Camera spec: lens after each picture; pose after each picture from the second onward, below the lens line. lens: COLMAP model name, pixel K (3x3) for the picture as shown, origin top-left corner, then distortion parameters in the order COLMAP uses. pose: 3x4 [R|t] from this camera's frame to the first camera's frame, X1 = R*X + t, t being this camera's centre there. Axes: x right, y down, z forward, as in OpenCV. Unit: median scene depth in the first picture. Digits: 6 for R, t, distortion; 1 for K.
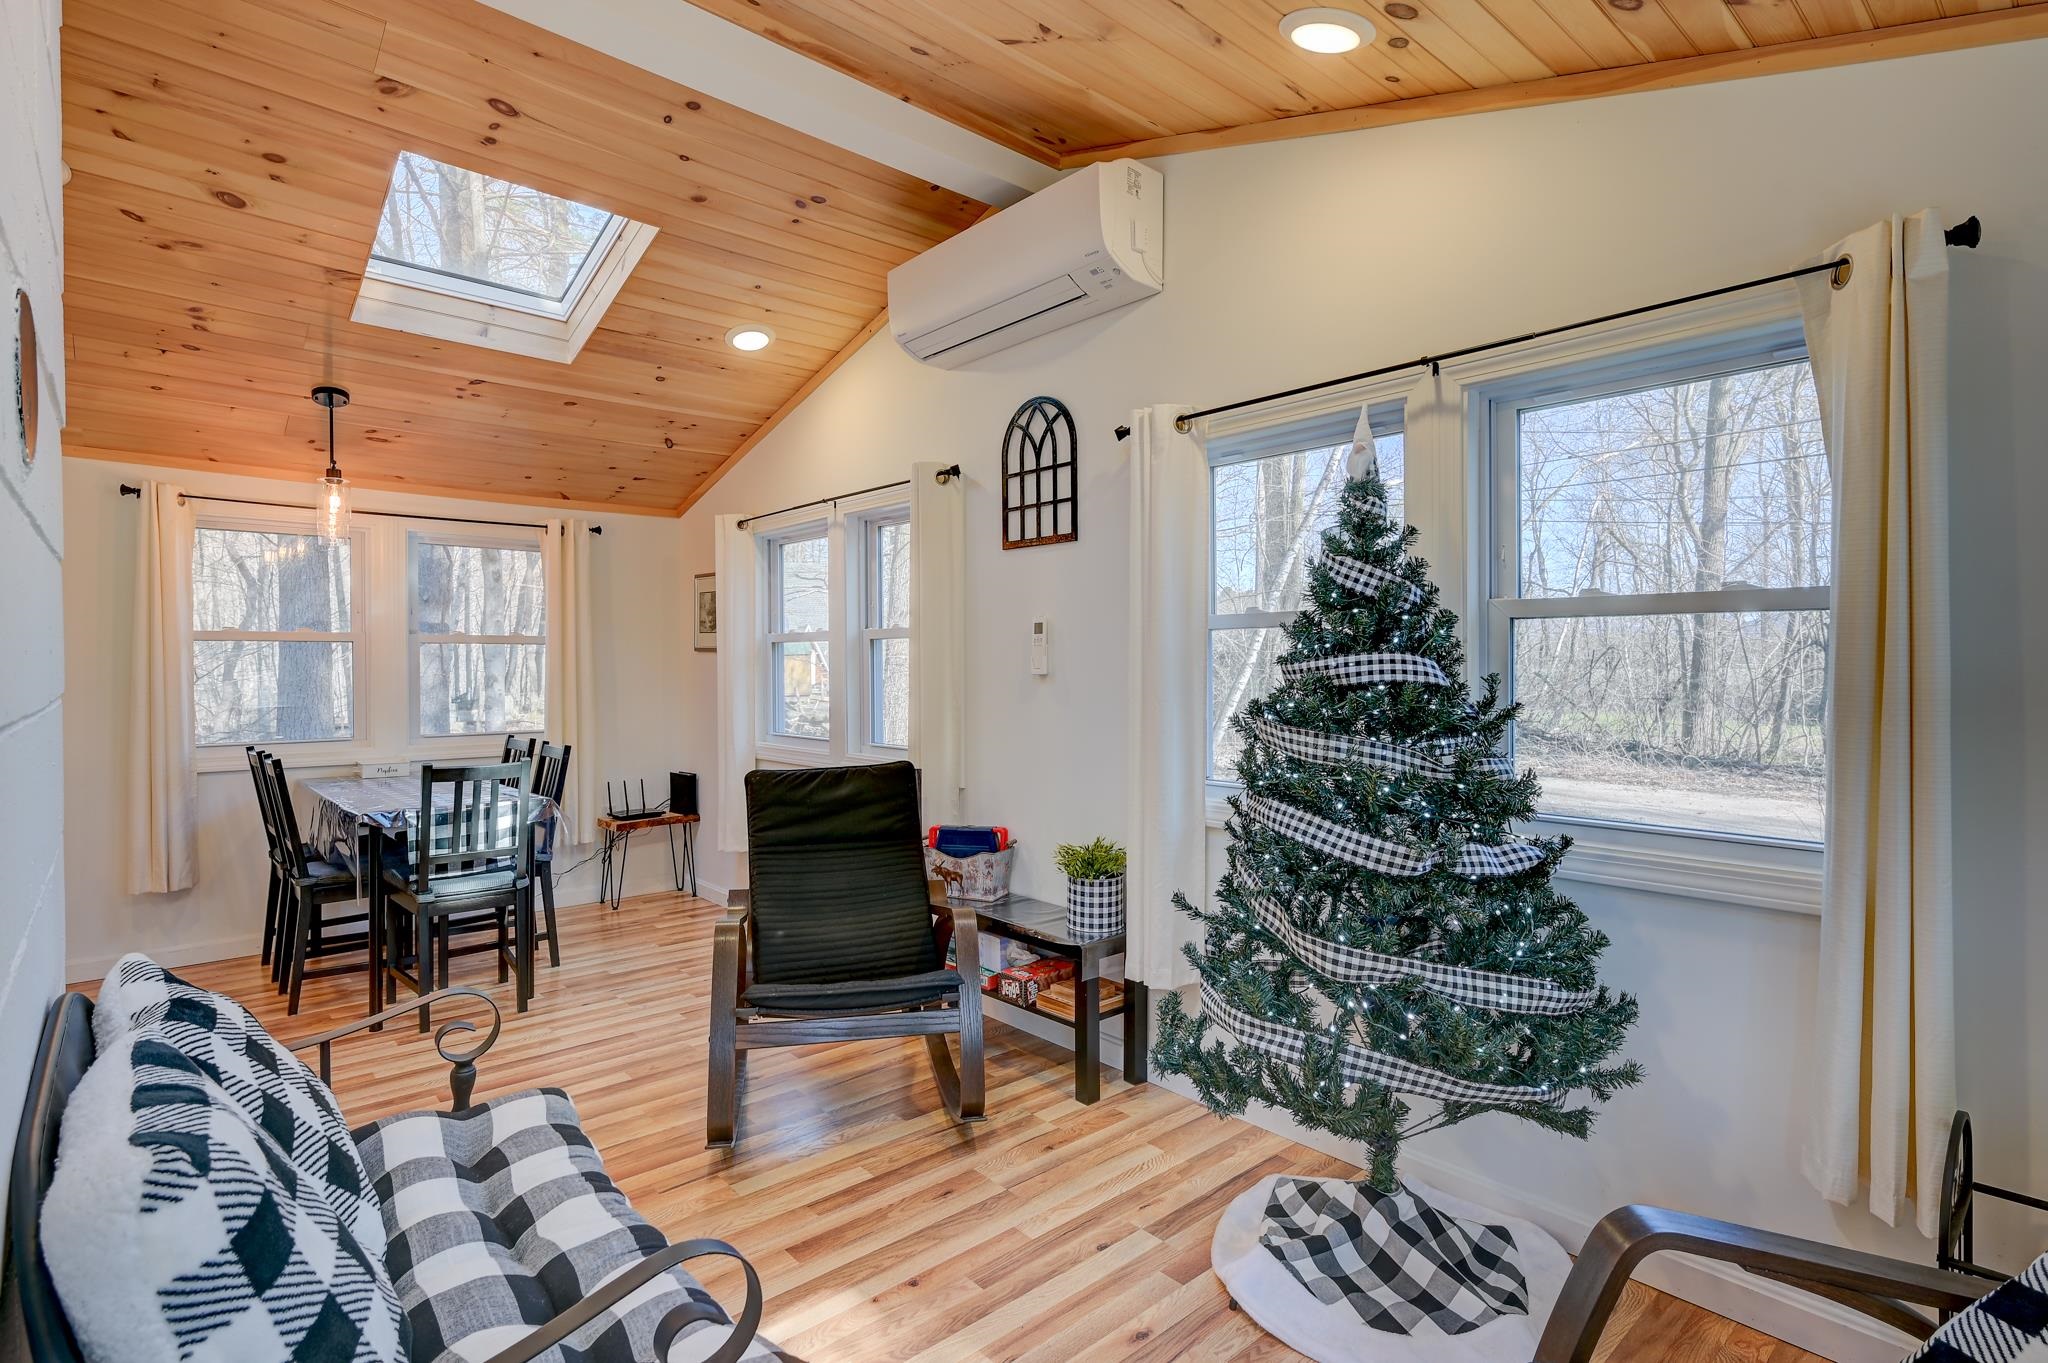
lens RADIAL K [[993.6, 0, 1019.3], [0, 993.6, 670.9], [0, 0, 1]] dist [0.000708, -0.000113]
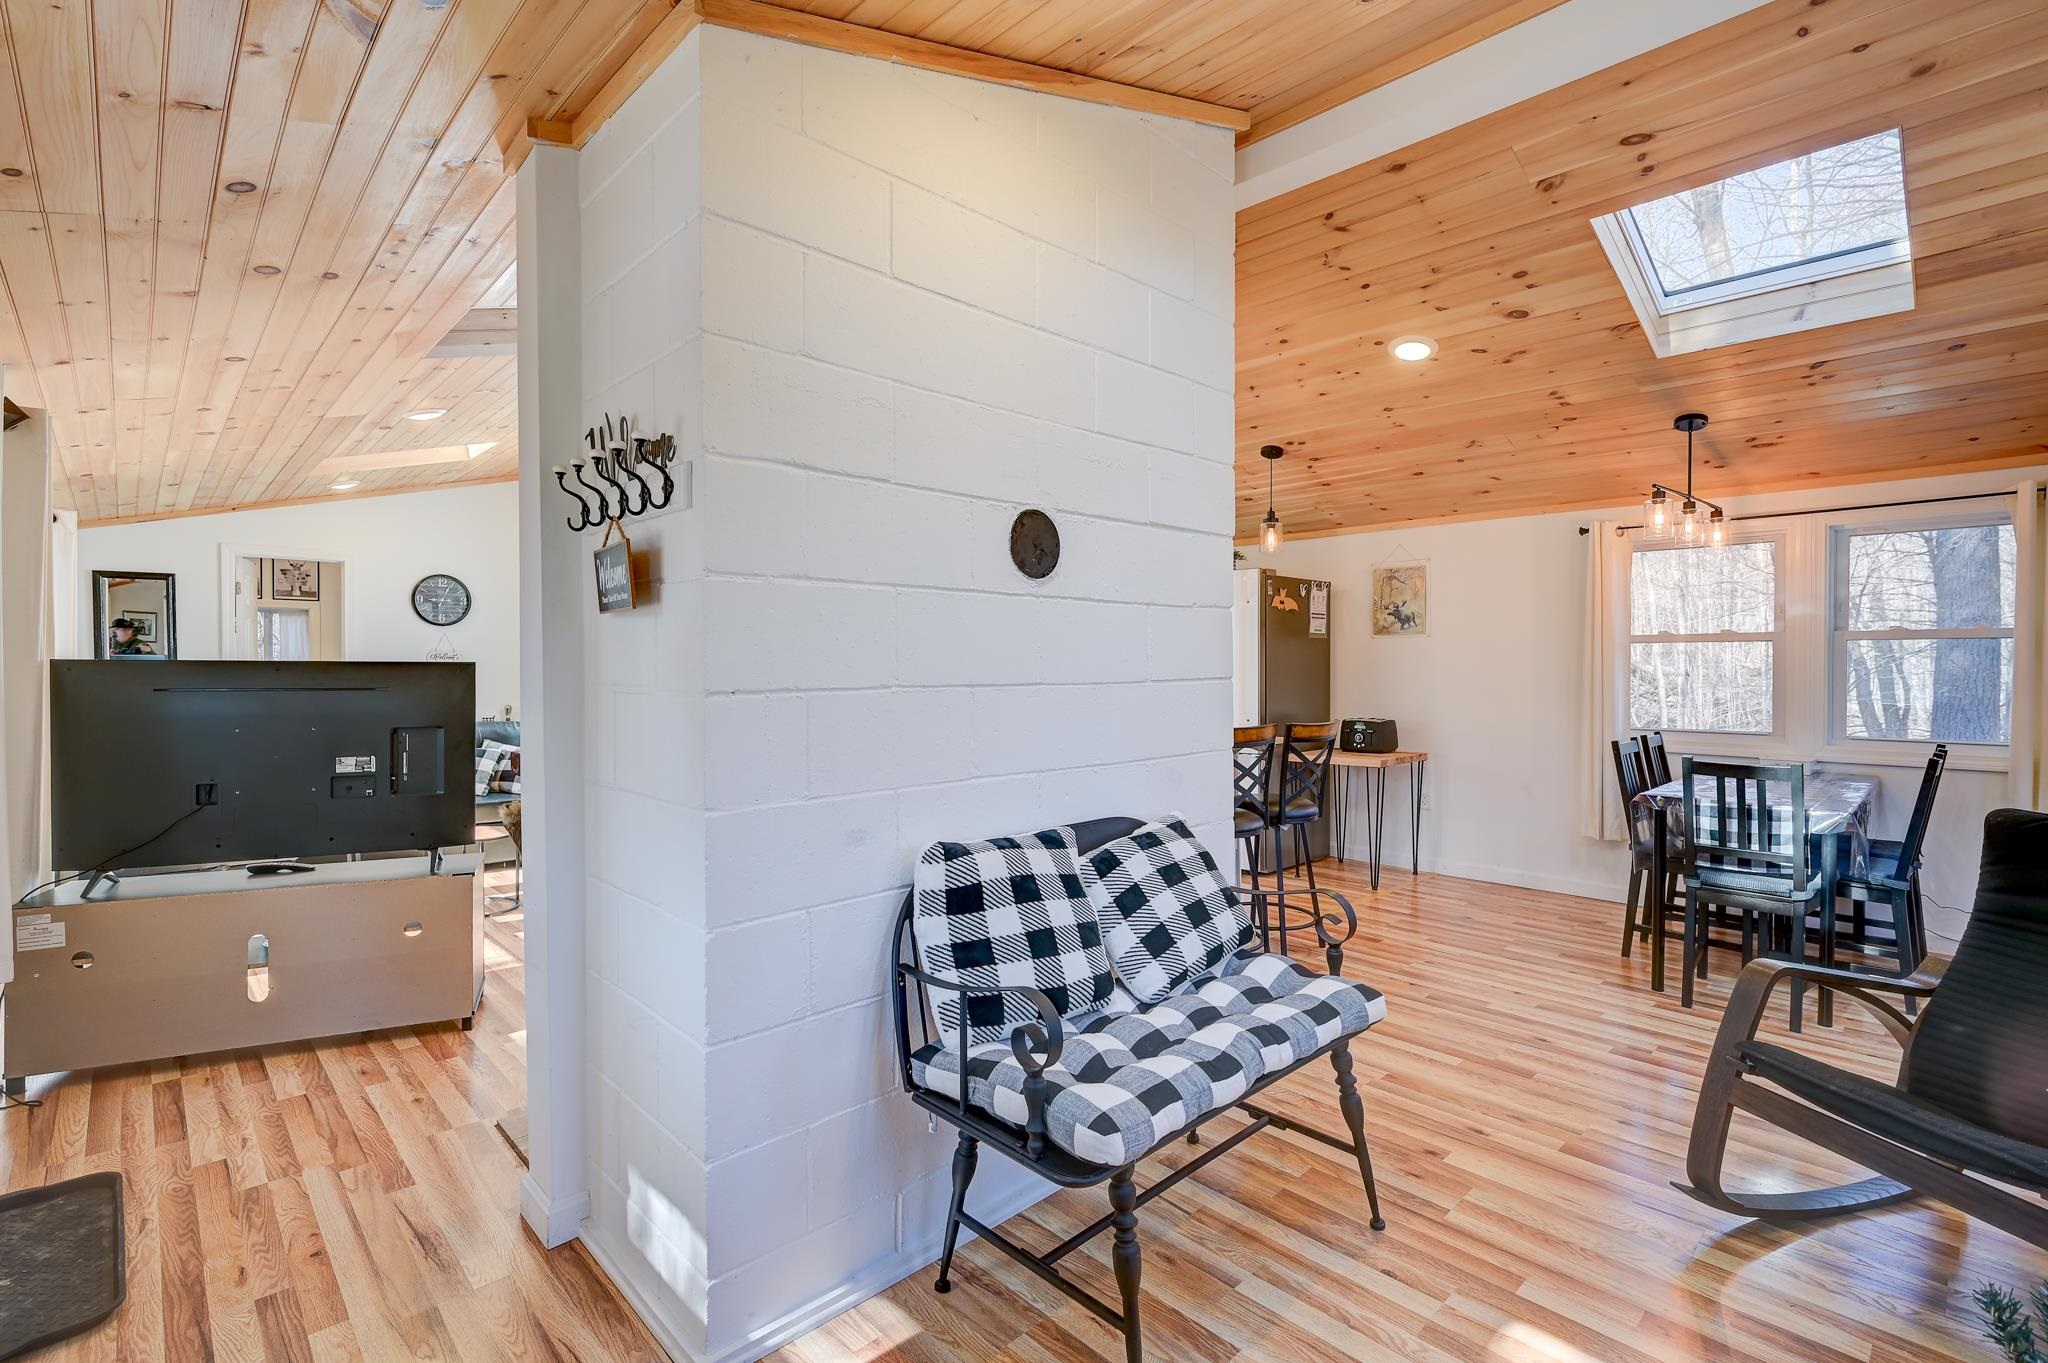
lens RADIAL K [[926.2, 0, 1036.0], [0, 926.2, 672.7], [0, 0, 1]] dist [-0.002561, 0.000659]
pose [[0.044079, 0.012133, -0.998954, 0.339946], [-0.006959, 0.999906, 0.011837, -0.002569], [0.999004, 0.006430, 0.044159, 0.241536]]
